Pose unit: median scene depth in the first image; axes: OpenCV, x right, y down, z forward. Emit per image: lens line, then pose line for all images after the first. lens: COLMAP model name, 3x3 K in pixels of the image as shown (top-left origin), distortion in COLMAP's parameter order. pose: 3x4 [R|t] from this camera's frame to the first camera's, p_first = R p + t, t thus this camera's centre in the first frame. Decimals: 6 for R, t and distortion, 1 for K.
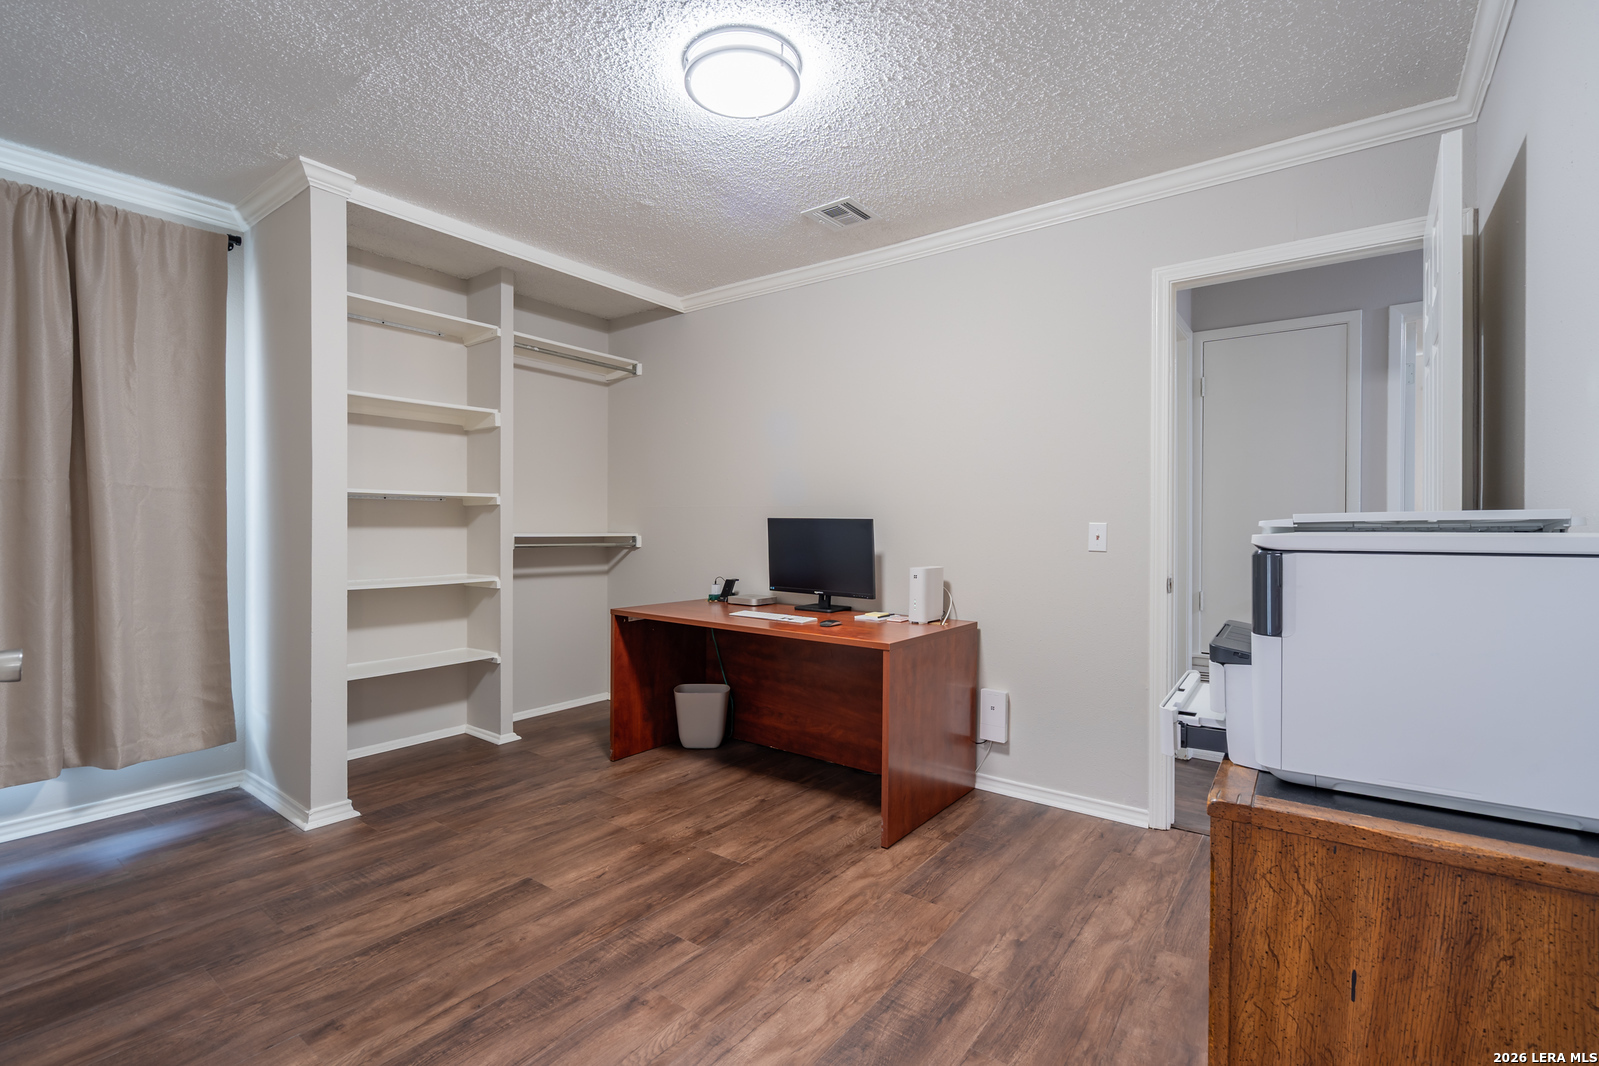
lens RADIAL K [[720.8, 0, 794.8], [0, 720.8, 527.2], [0, 0, 1]] dist [-0.008700, 0.003346]
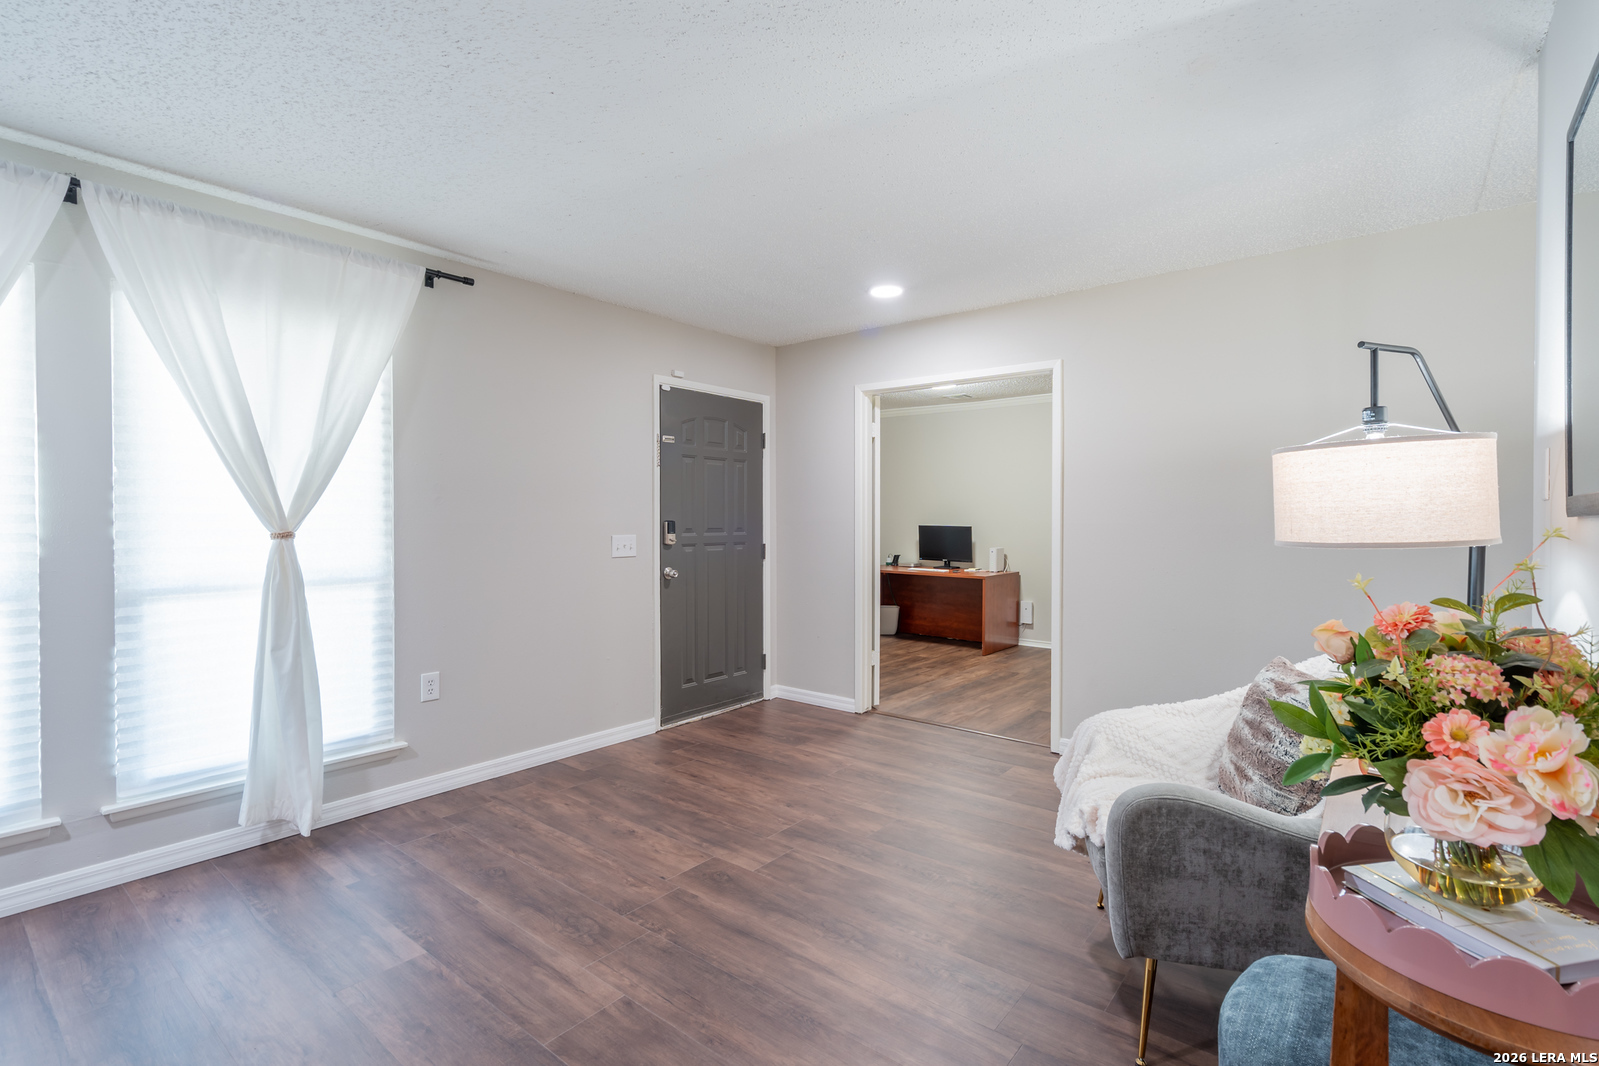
lens RADIAL K [[720.8, 0, 804.5], [0, 720.8, 522.5], [0, 0, 1]] dist [-0.008700, 0.003346]
pose [[0.999046, 0.002178, -0.043614, -0.317008], [-0.002520, 0.999966, -0.007800, -0.003462], [0.043595, 0.007902, 0.999018, -1.271233]]
